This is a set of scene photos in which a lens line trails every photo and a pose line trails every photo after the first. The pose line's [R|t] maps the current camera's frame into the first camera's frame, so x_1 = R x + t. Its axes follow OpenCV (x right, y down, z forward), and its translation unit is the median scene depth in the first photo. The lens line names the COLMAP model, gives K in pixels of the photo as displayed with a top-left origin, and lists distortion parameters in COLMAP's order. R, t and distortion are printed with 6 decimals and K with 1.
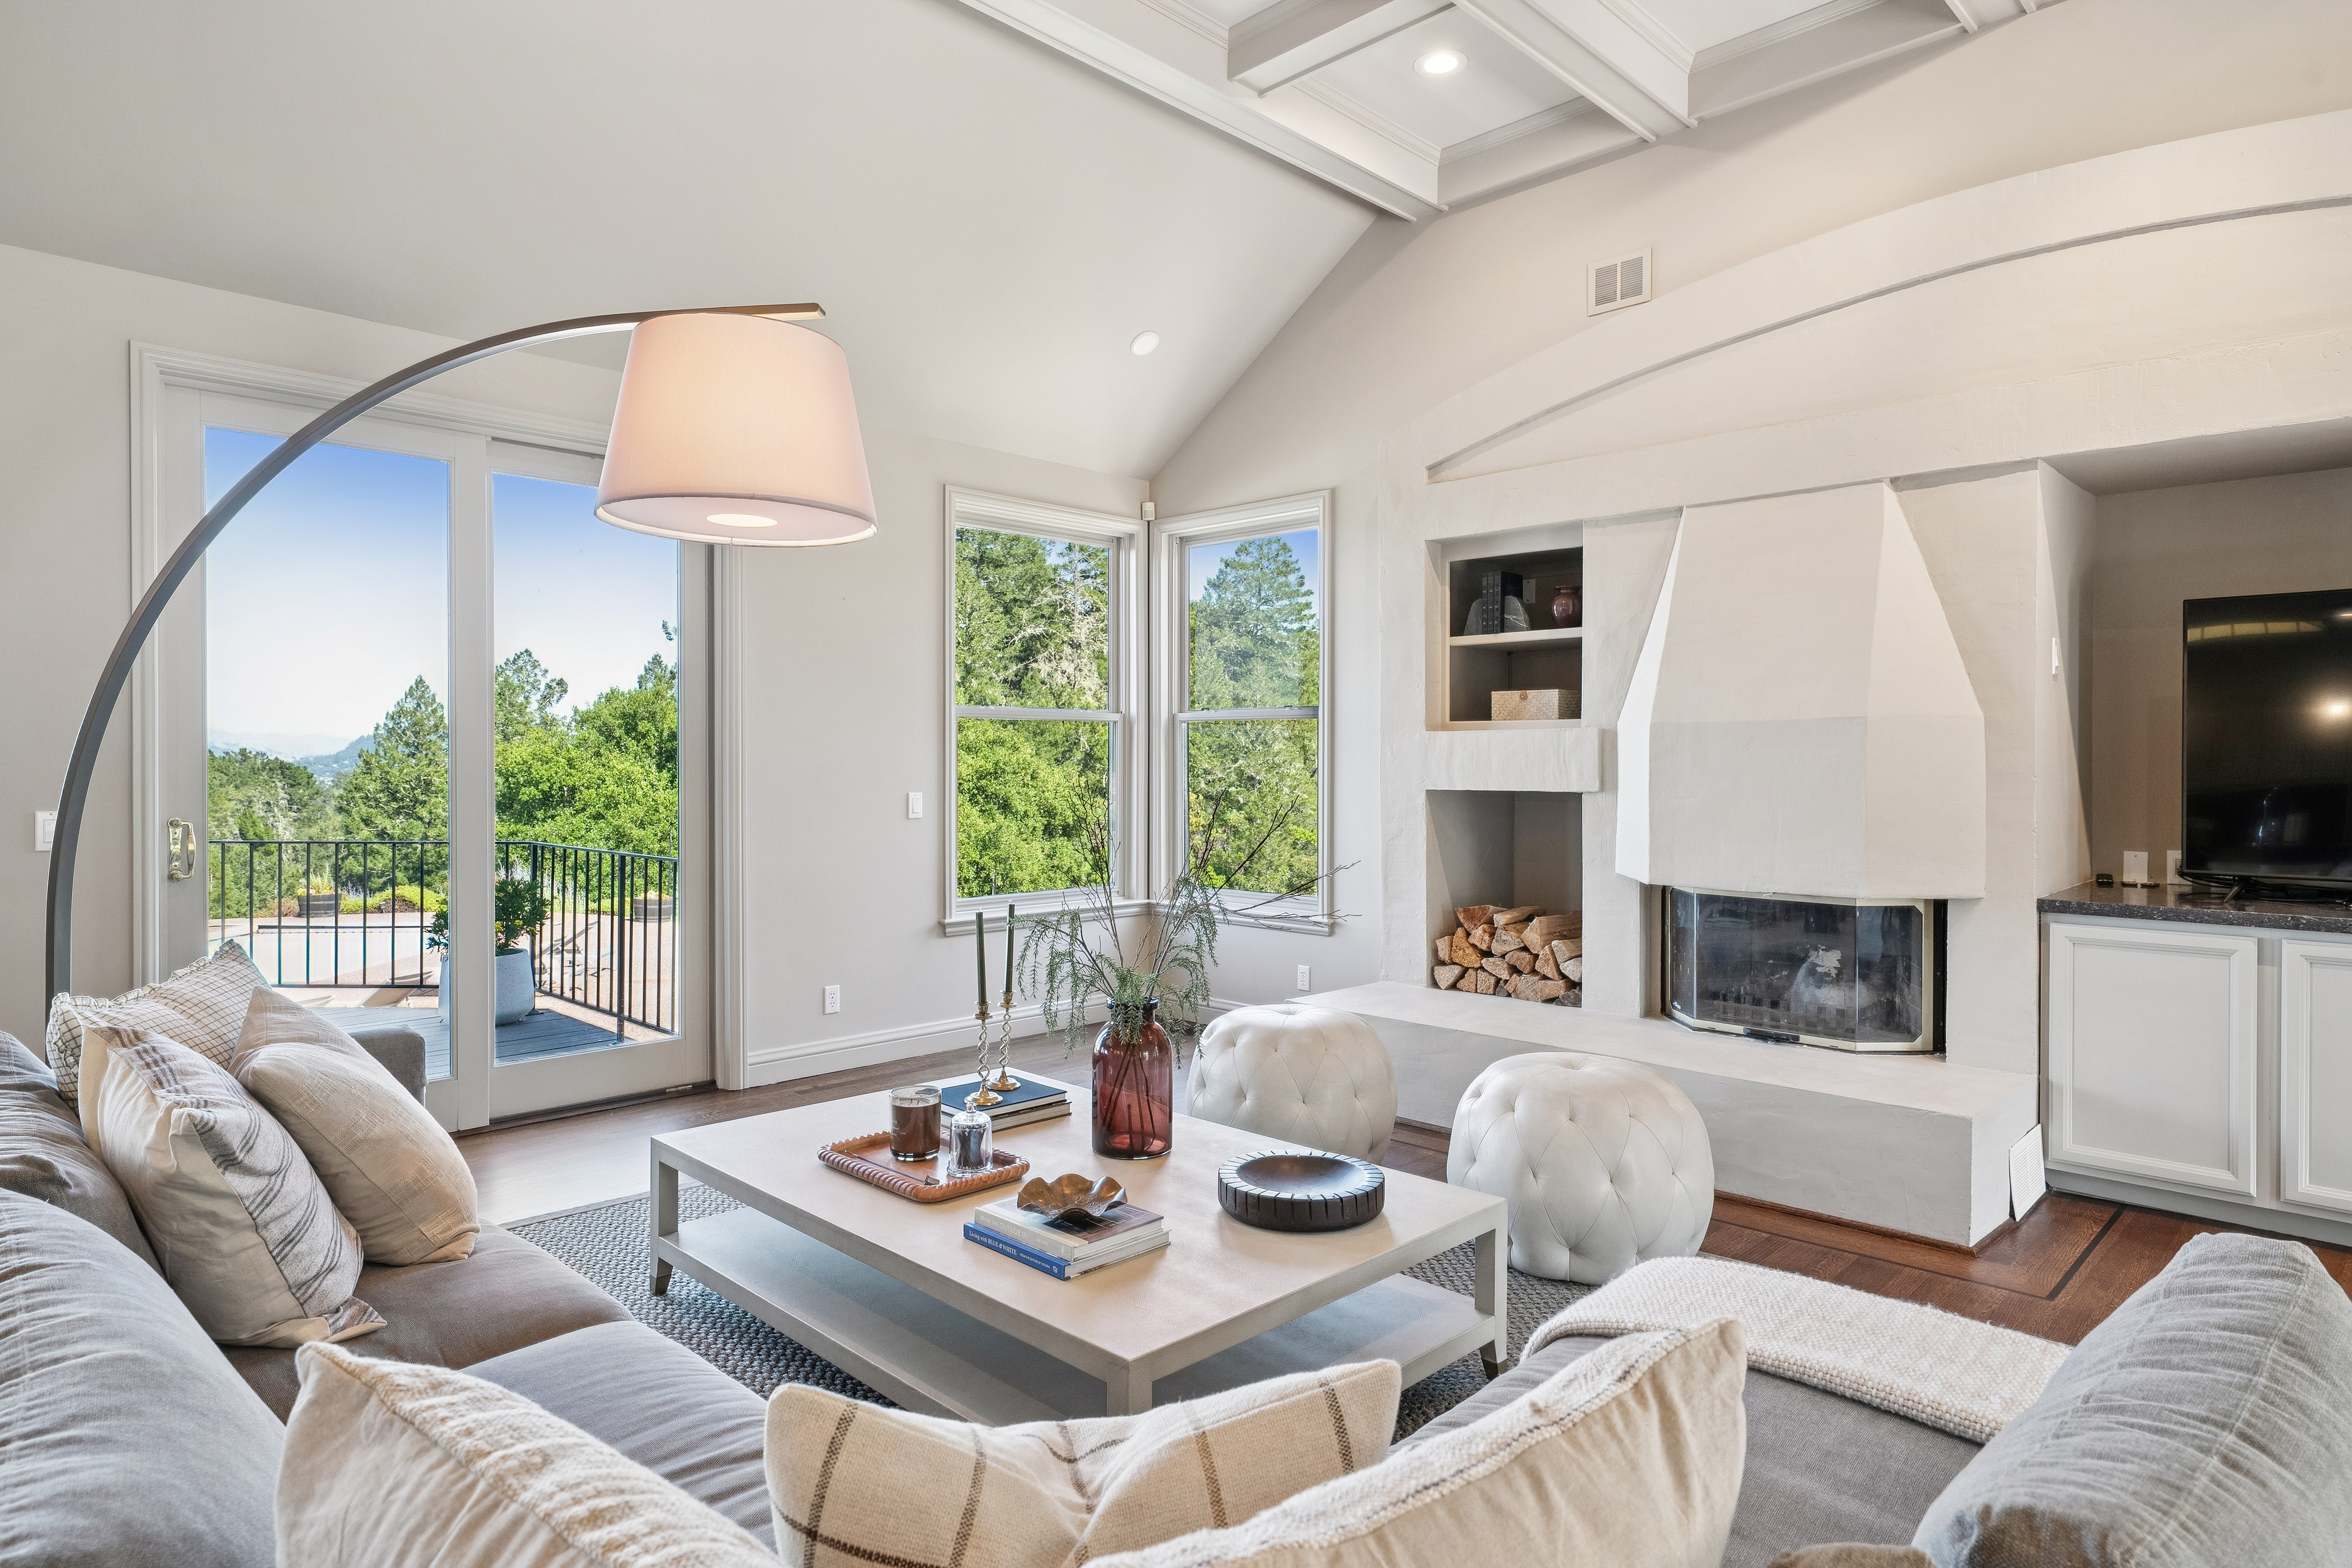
lens RADIAL K [[1328.0, 0, 1170.6], [0, 1328.0, 766.2], [0, 0, 1]] dist [0.001265, -0.000192]
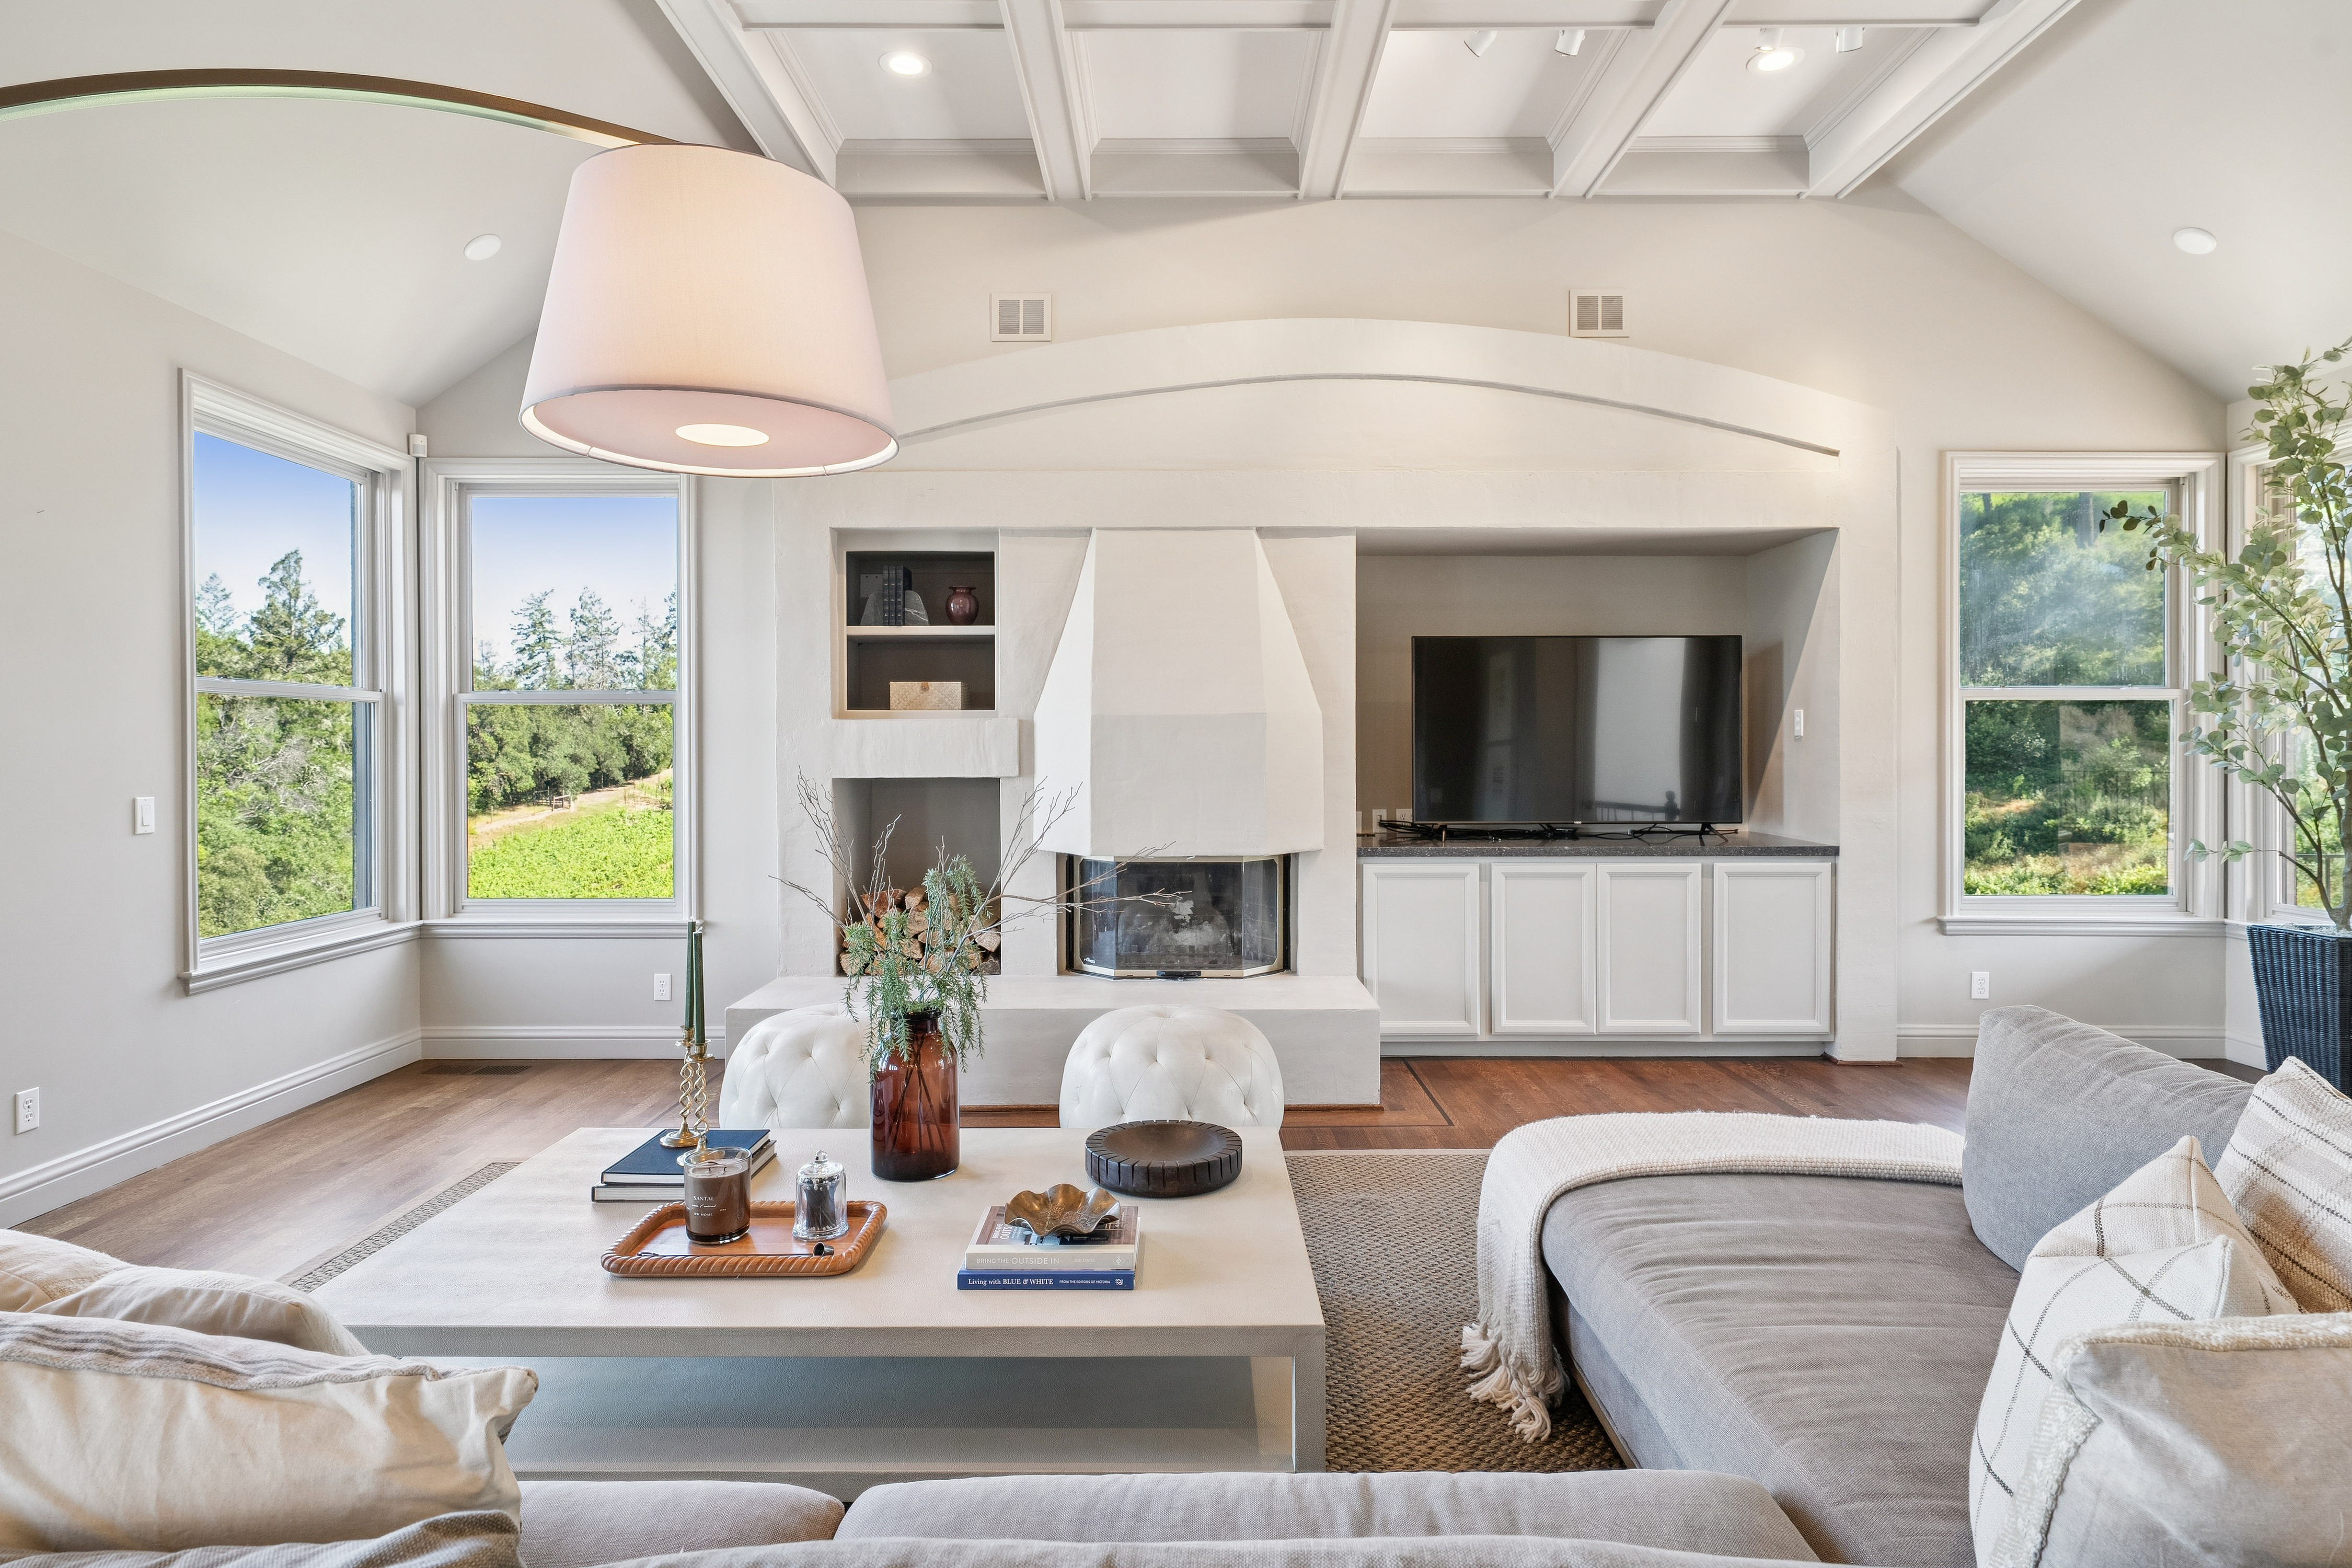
lens RADIAL K [[1285.7, 0, 1178.8], [0, 1285.7, 757.1], [0, 0, 1]] dist [0.004482, -0.000561]
pose [[0.711001, -0.008266, 0.703143, -0.310686], [0.006928, 0.999965, 0.004750, -0.000981], [-0.703157, 0.001494, 0.711033, 0.136490]]
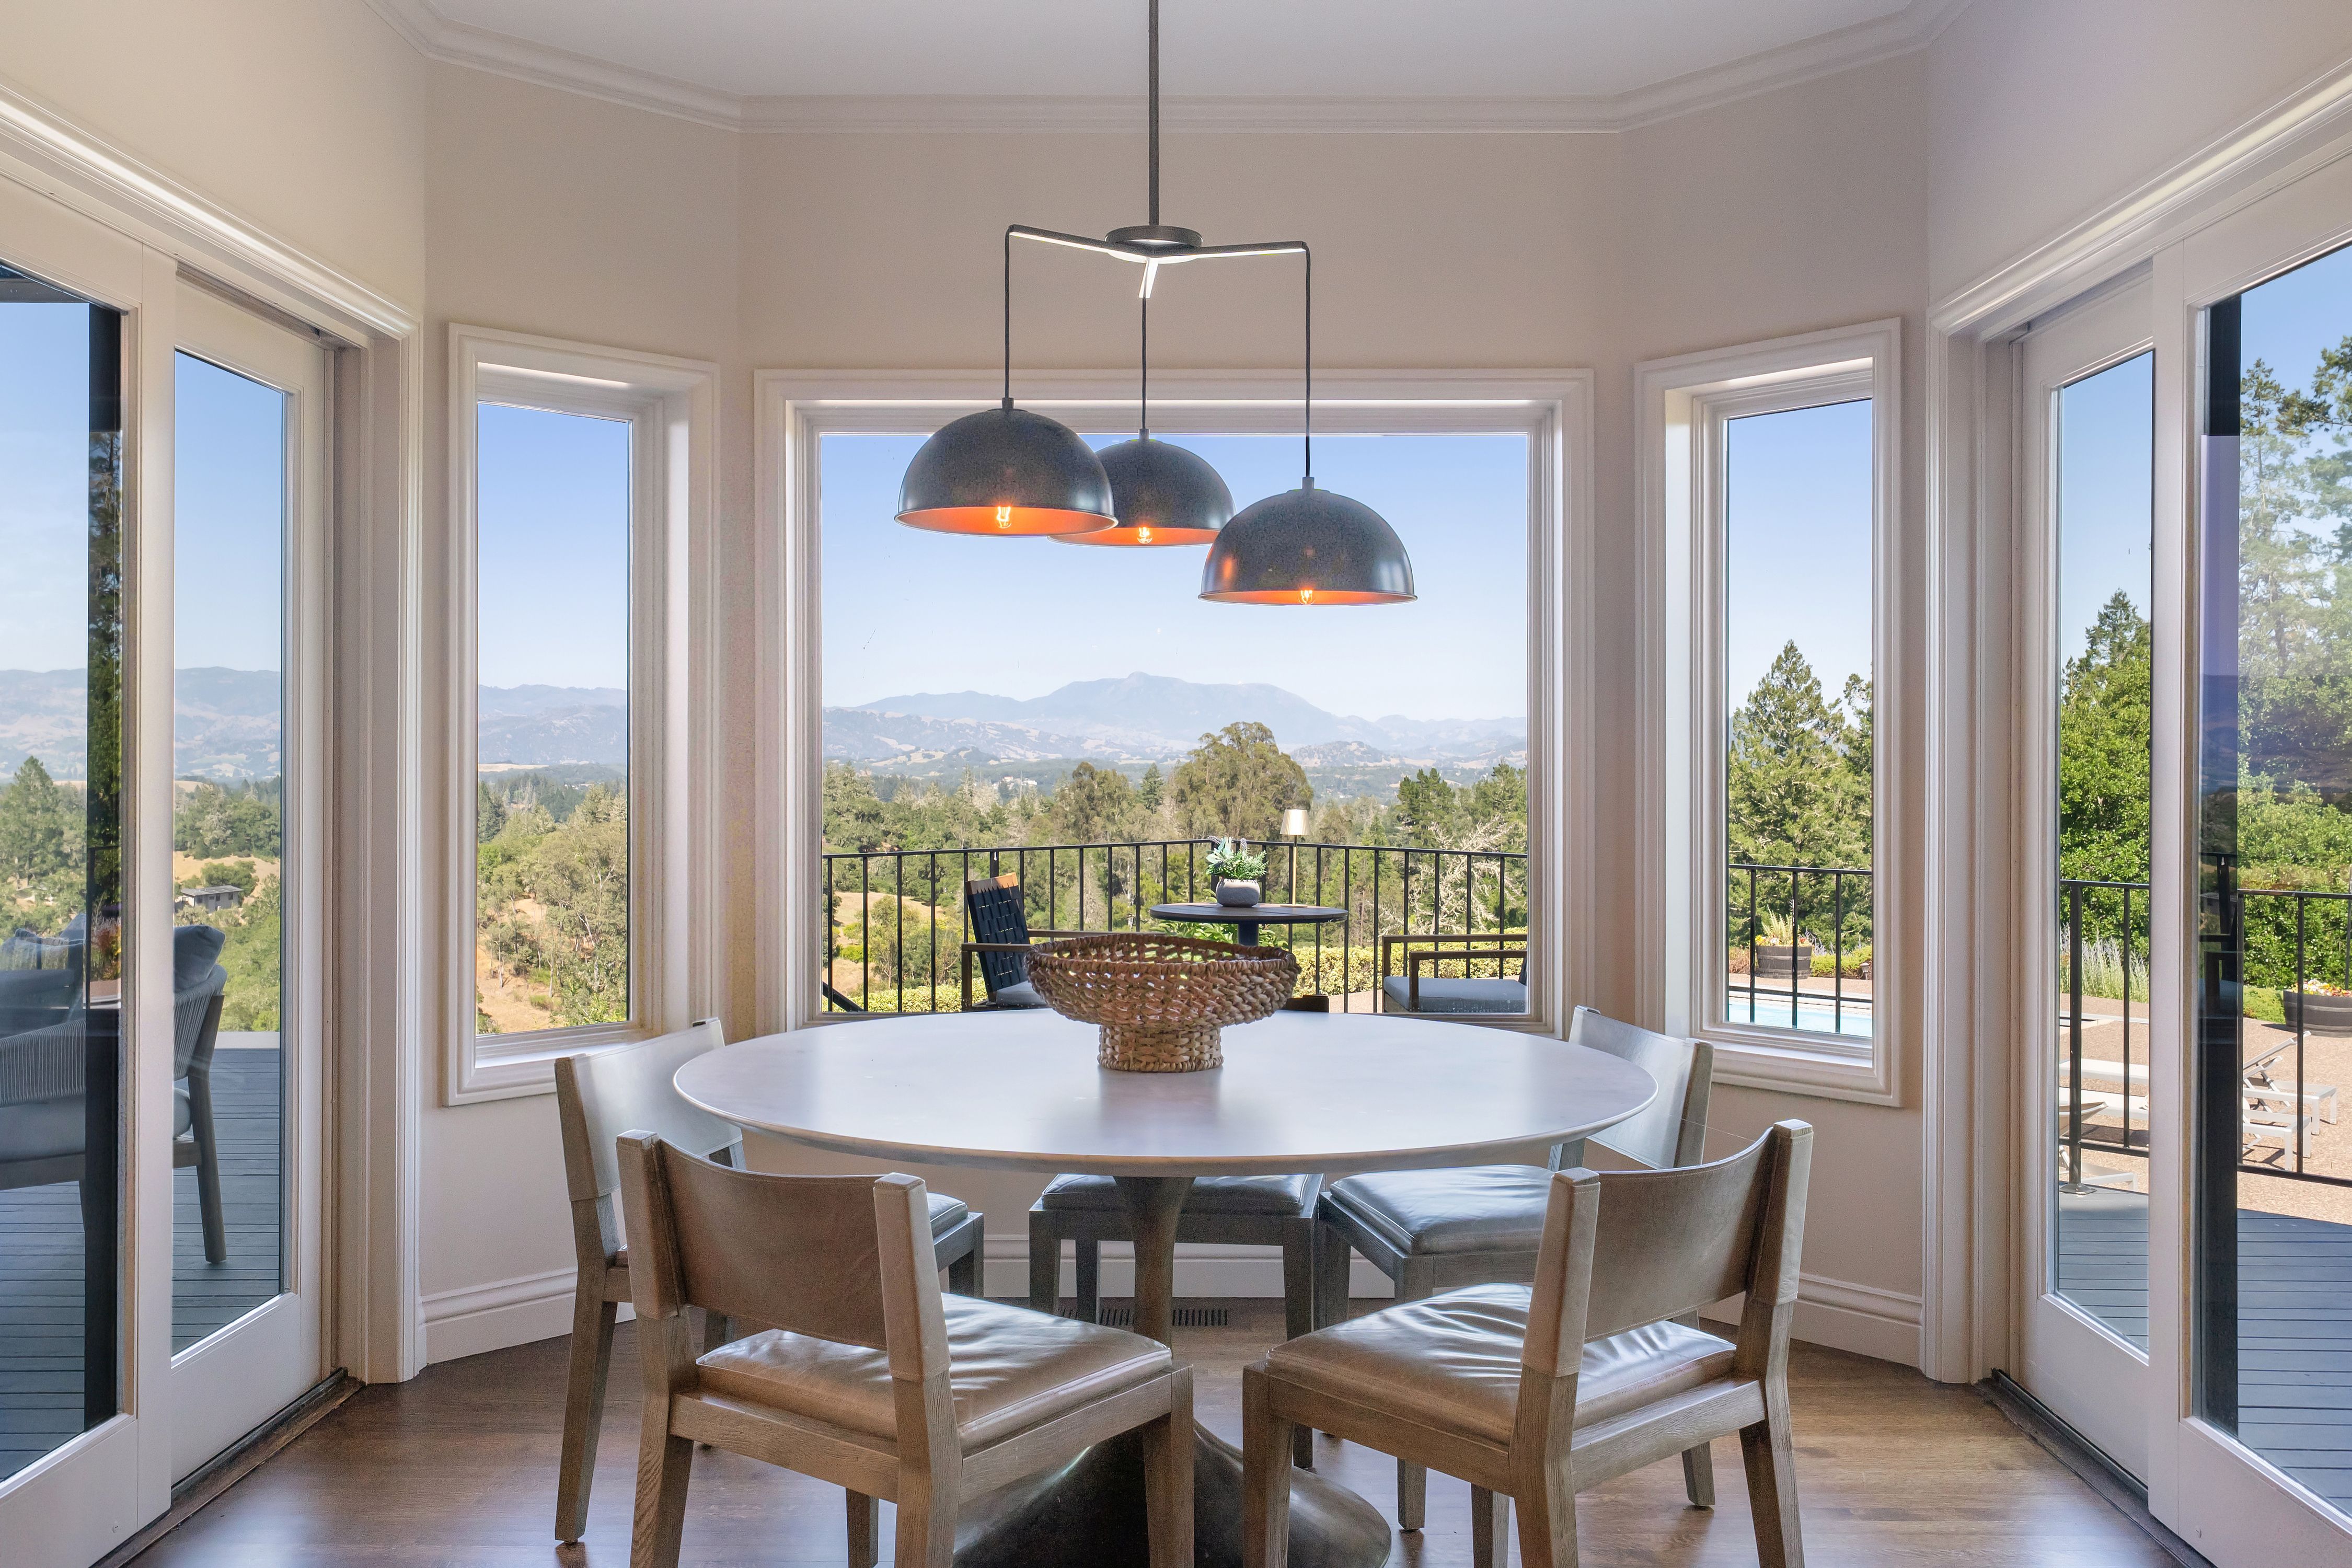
lens RADIAL K [[1984.4, 0, 1176.0], [0, 1984.4, 784.0], [0, 0, 1]] dist [-0.000842, -0.000321]
pose [[0.696347, 0.008470, -0.717655, -0.114253], [-0.002633, 0.999954, 0.009247, 0.002823], [0.717700, -0.004549, 0.696337, 0.046617]]
